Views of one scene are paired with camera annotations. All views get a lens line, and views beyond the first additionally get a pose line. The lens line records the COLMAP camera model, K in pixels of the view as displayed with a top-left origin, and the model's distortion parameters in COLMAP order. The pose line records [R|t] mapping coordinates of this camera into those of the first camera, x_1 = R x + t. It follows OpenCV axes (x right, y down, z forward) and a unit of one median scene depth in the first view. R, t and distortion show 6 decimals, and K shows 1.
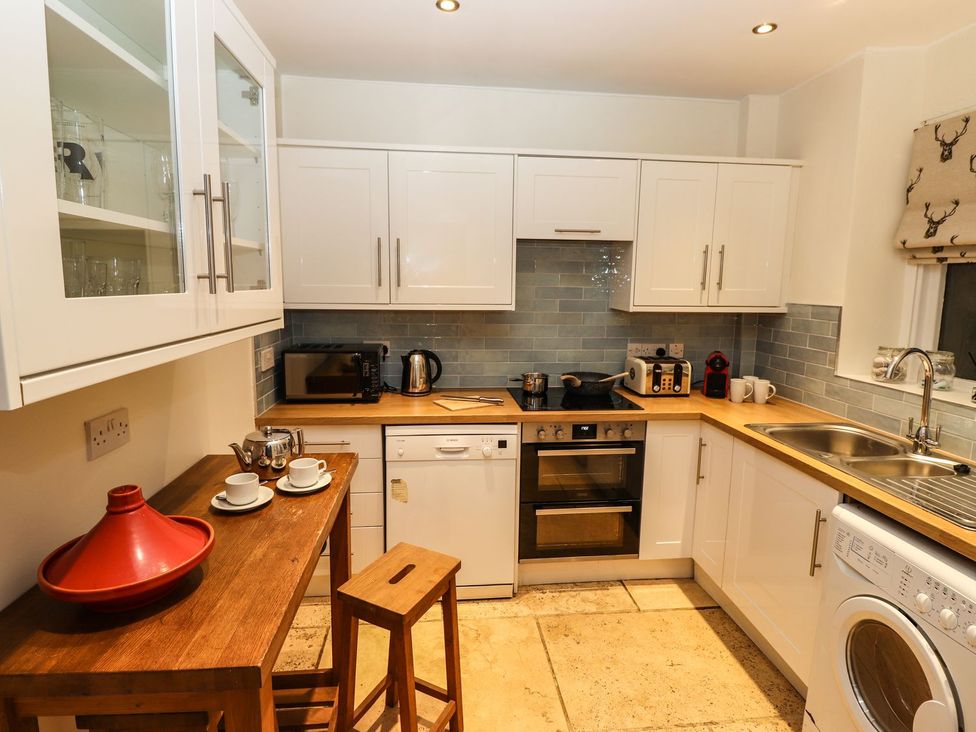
lens RADIAL K [[521.8, 0, 480.5], [0, 521.8, 359.9], [0, 0, 1]] dist [0.000872, -0.013596]
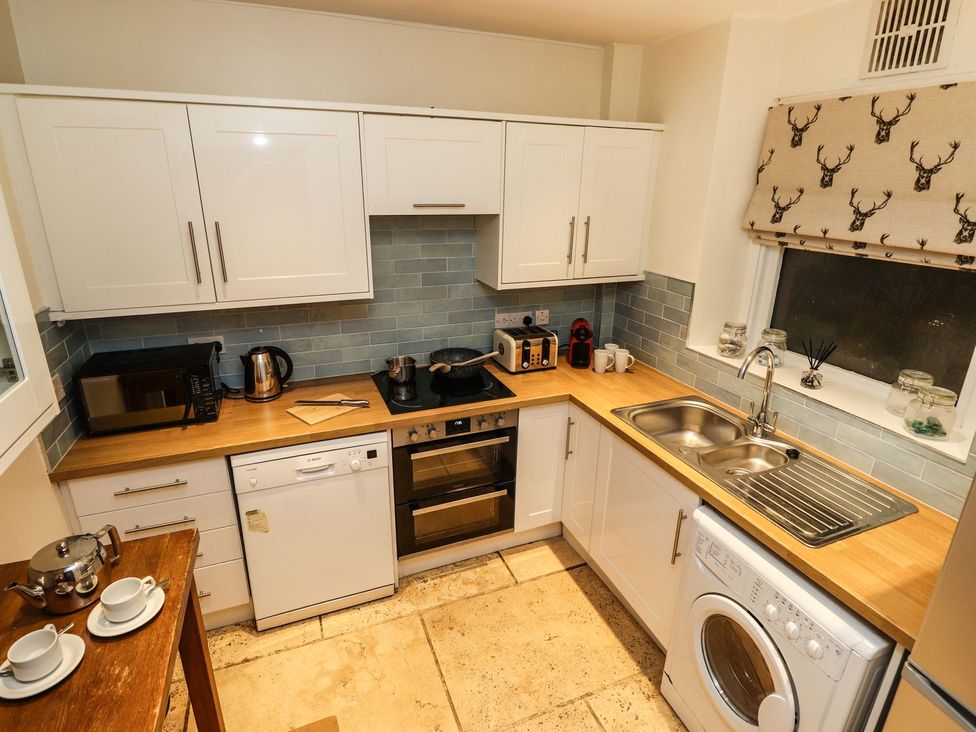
lens RADIAL K [[521.8, 0, 485.3], [0, 521.8, 367.4], [0, 0, 1]] dist [0.000872, -0.013596]
pose [[0.960656, -0.088341, 0.263318, 0.005485], [0.036390, 0.979929, 0.195998, -0.158185], [-0.275347, -0.178704, 0.944589, 0.105563]]
